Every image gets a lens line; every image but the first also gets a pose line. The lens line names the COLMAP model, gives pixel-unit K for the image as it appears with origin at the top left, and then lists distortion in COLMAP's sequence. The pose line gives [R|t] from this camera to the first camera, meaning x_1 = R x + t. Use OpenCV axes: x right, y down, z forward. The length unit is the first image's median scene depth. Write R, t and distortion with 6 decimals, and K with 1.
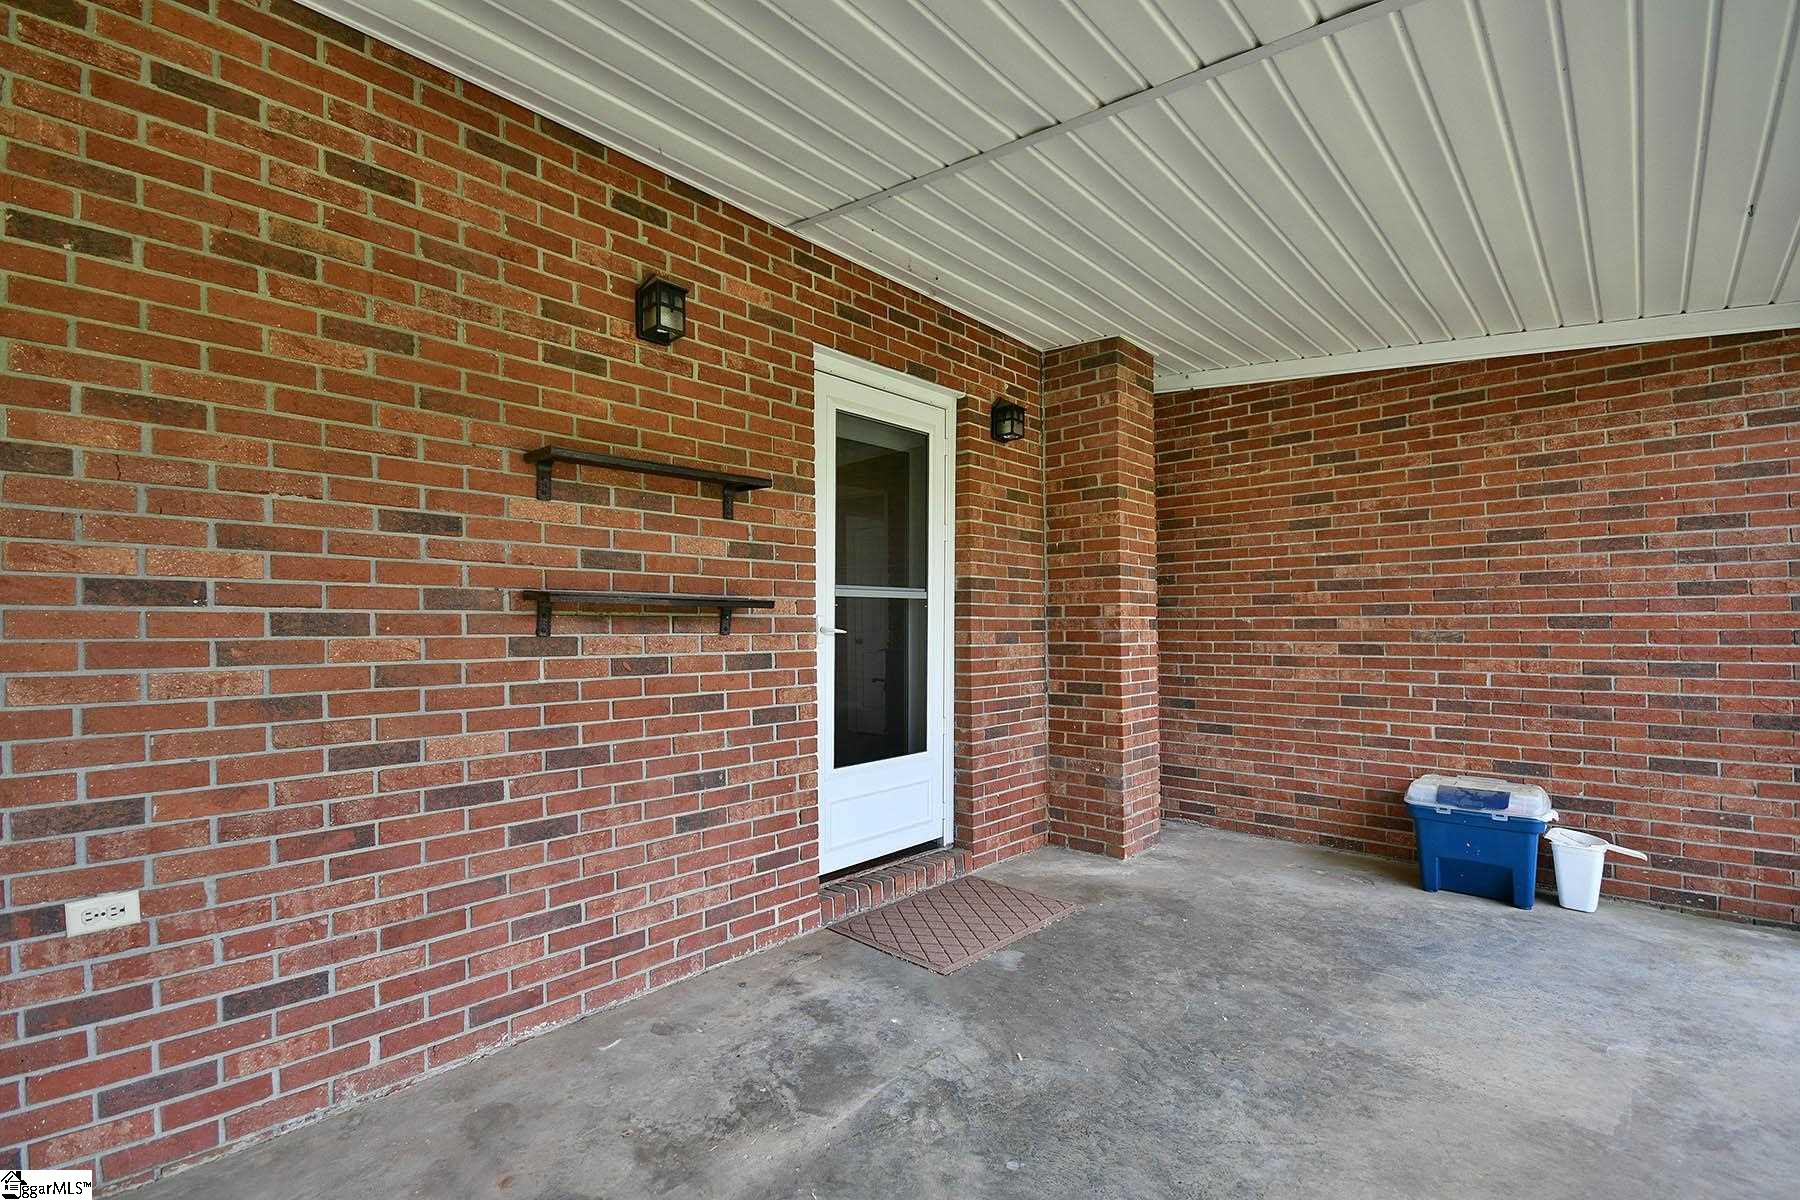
lens RADIAL K [[781.5, 0, 876.9], [0, 781.5, 602.3], [0, 0, 1]] dist [-0.000861, -0.000085]
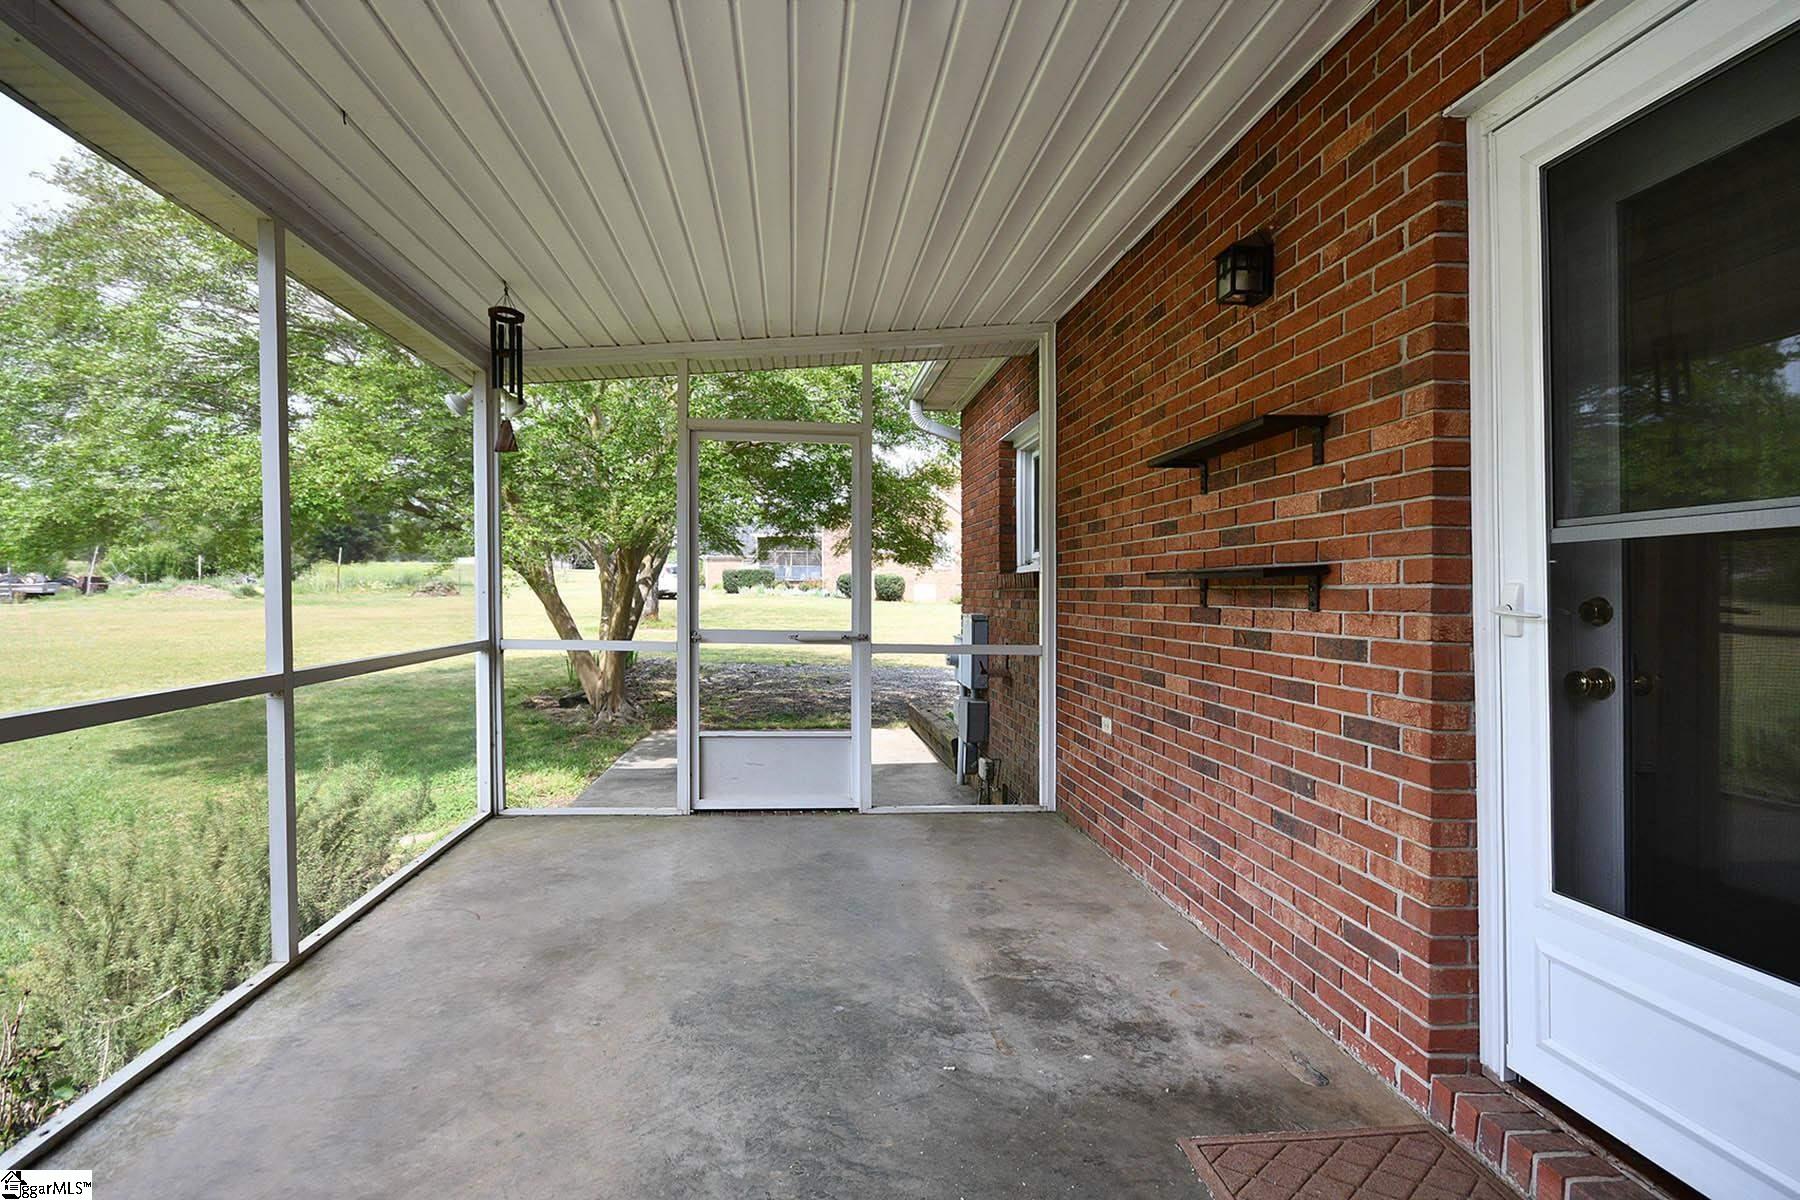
lens RADIAL K [[781.5, 0, 876.9], [0, 781.5, 602.3], [0, 0, 1]] dist [-0.000861, -0.000085]
pose [[-0.631124, -0.000076, -0.775682, 0.766691], [0.009934, 0.999917, -0.008181, 0.037518], [0.775618, -0.012869, -0.631071, 1.257392]]
